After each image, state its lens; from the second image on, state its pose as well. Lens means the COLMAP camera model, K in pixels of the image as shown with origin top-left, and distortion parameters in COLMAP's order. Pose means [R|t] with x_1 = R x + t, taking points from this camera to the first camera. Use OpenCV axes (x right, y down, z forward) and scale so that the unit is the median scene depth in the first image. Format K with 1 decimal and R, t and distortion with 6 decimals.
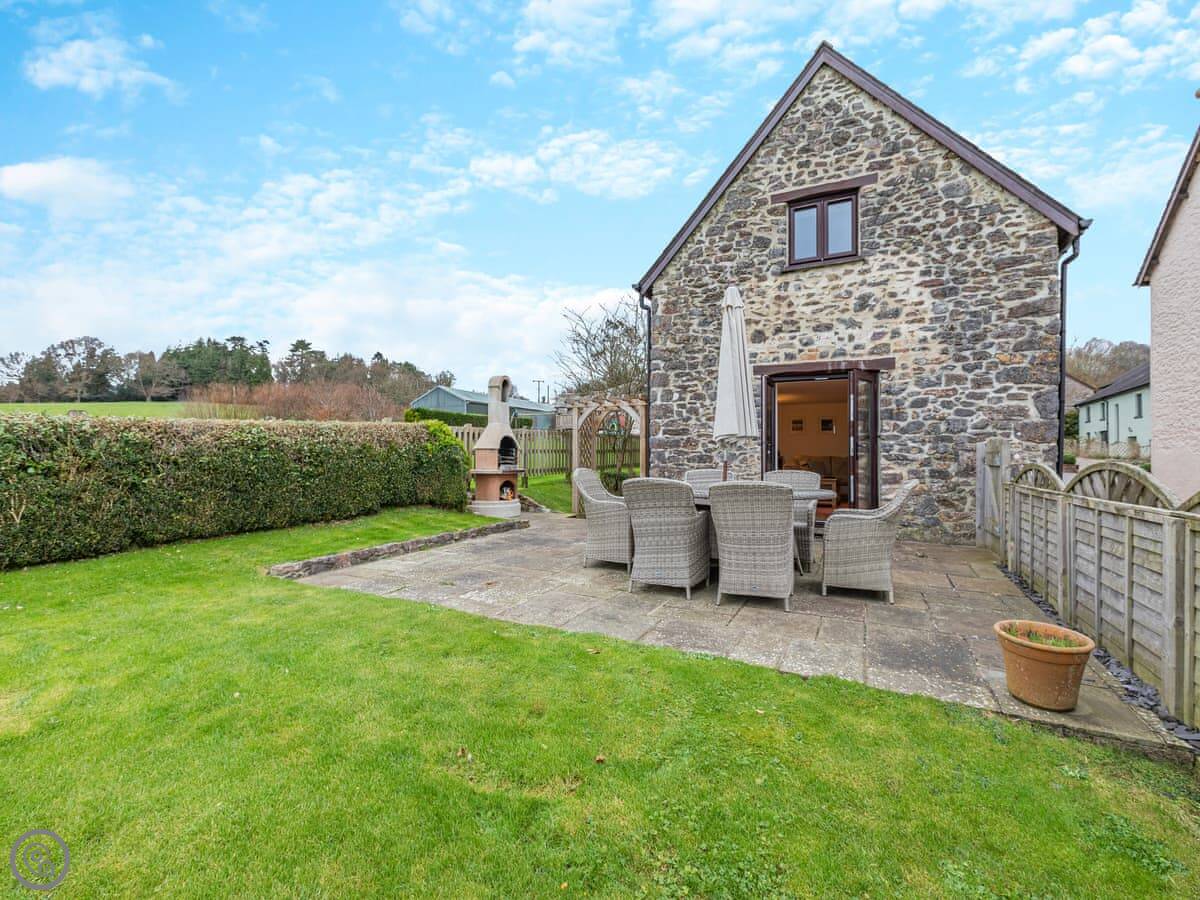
lens RADIAL K [[533.0, 0, 598.1], [0, 533.0, 443.0], [0, 0, 1]] dist [0.001695, -0.000499]
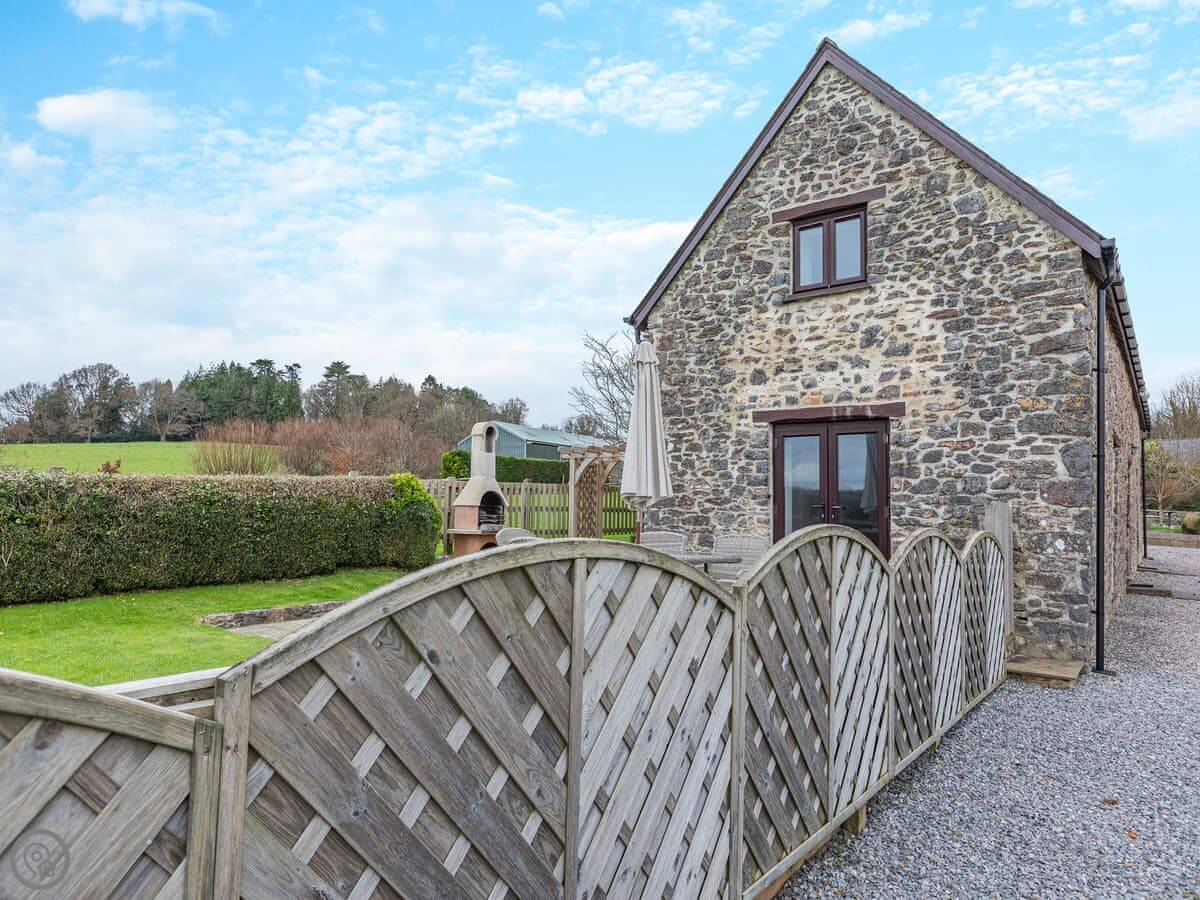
lens RADIAL K [[761.3, 0, 600.5], [0, 761.3, 455.3], [0, 0, 1]] dist [-0.001099, 0.002632]
pose [[0.983691, -0.000676, -0.179867, 0.291269], [-0.009054, 0.998539, -0.053267, -0.009023], [0.179640, 0.054027, 0.982248, -0.246003]]
